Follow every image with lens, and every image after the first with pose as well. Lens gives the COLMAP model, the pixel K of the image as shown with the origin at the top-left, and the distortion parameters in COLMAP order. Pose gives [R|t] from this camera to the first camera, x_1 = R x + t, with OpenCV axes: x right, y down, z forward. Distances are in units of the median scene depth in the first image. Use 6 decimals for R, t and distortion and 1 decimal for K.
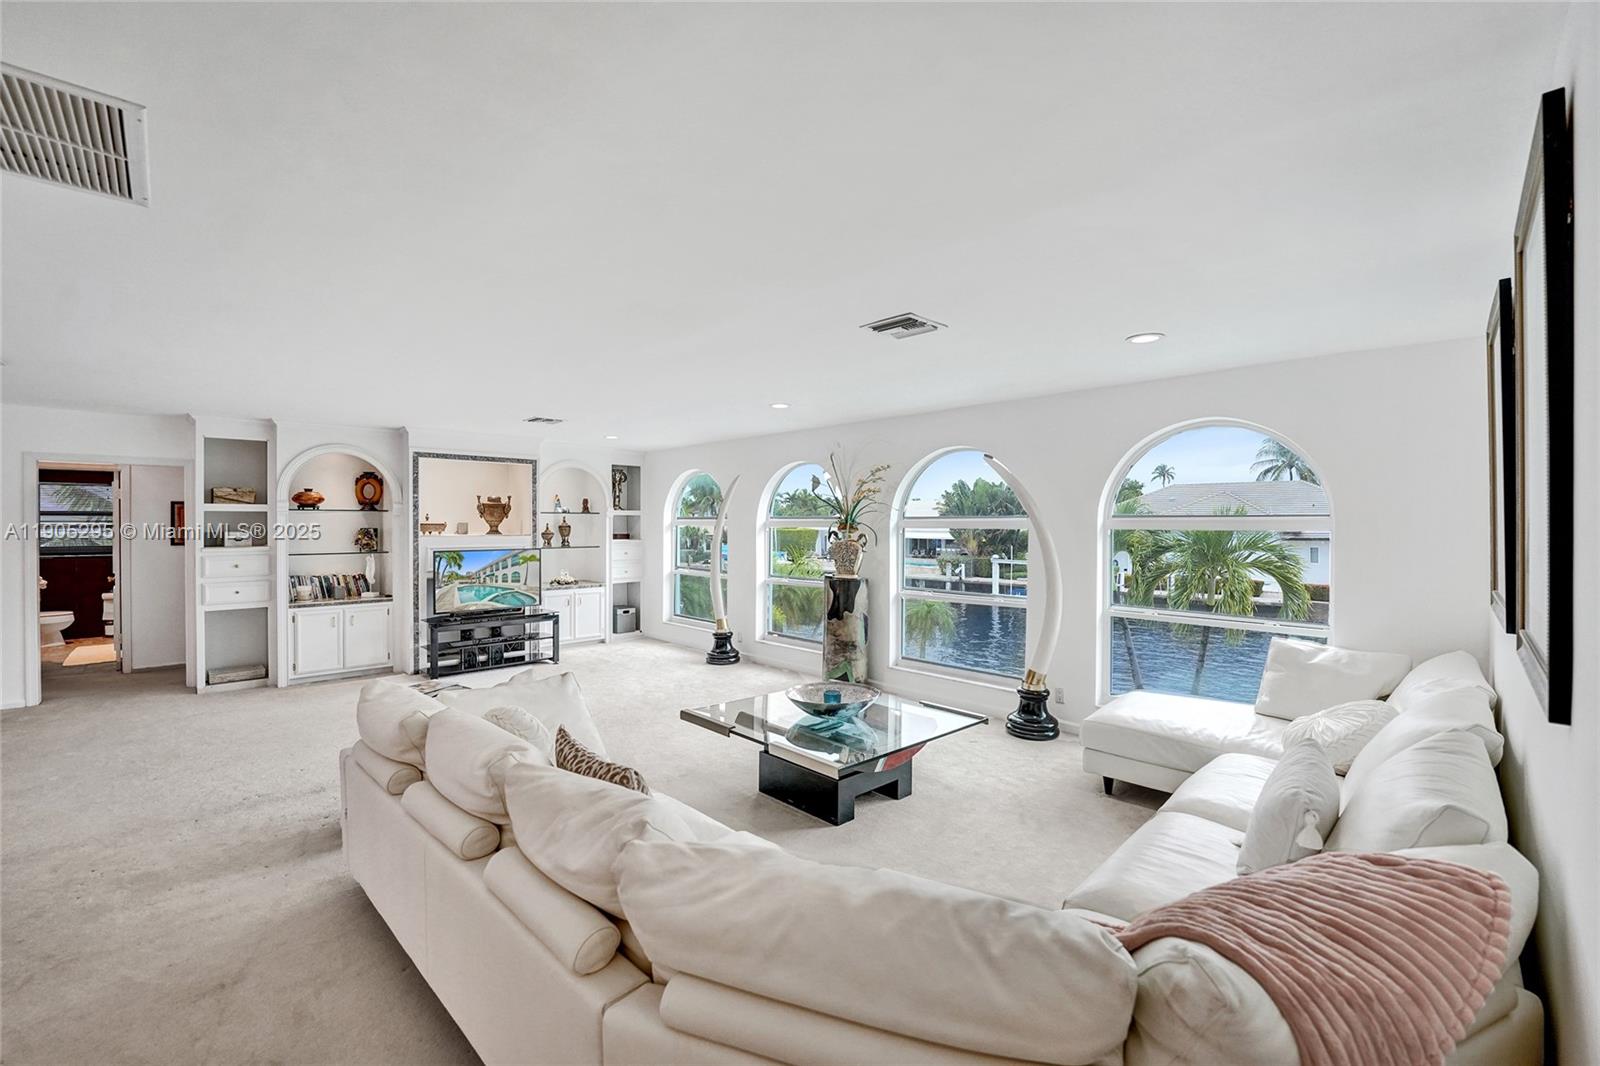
lens RADIAL K [[669.6, 0, 769.1], [0, 669.6, 526.3], [0, 0, 1]] dist [-0.018851, 0.001493]
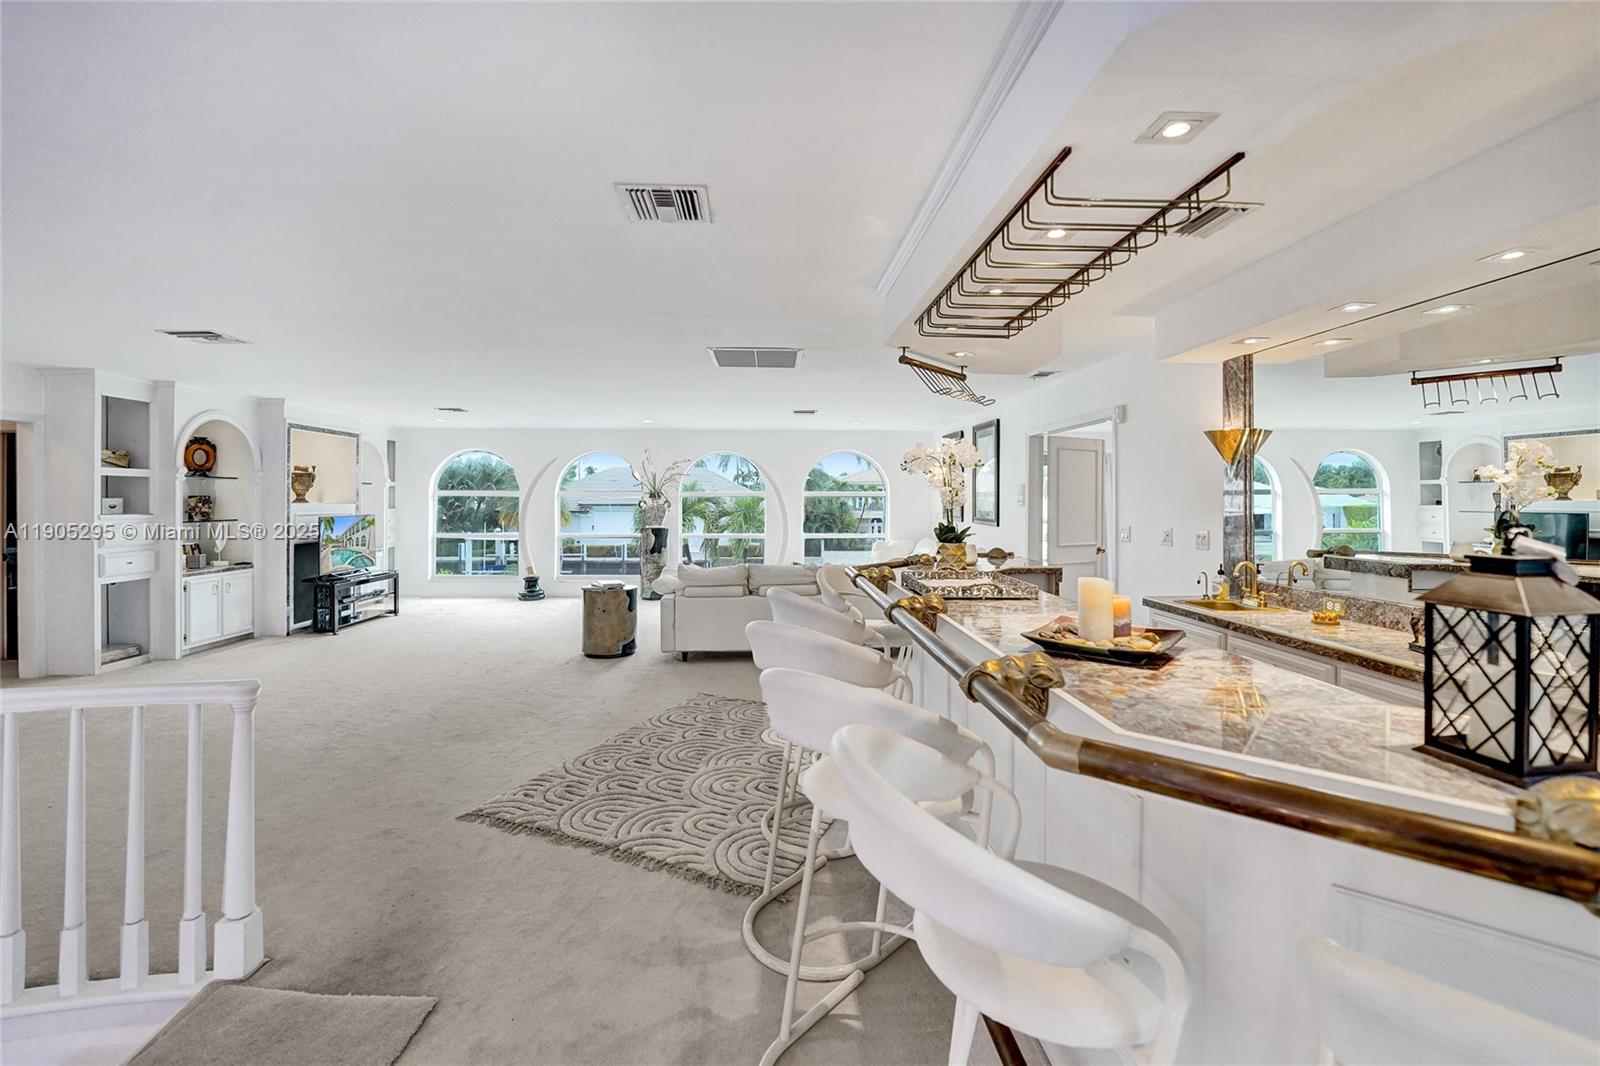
lens RADIAL K [[669.6, 0, 779.9], [0, 669.6, 495.1], [0, 0, 1]] dist [-0.018851, 0.001493]
pose [[0.685377, 0.006070, 0.728163, -0.720870], [-0.000110, 0.999966, -0.008233, 0.009769], [-0.728188, 0.005563, 0.685355, -0.258975]]
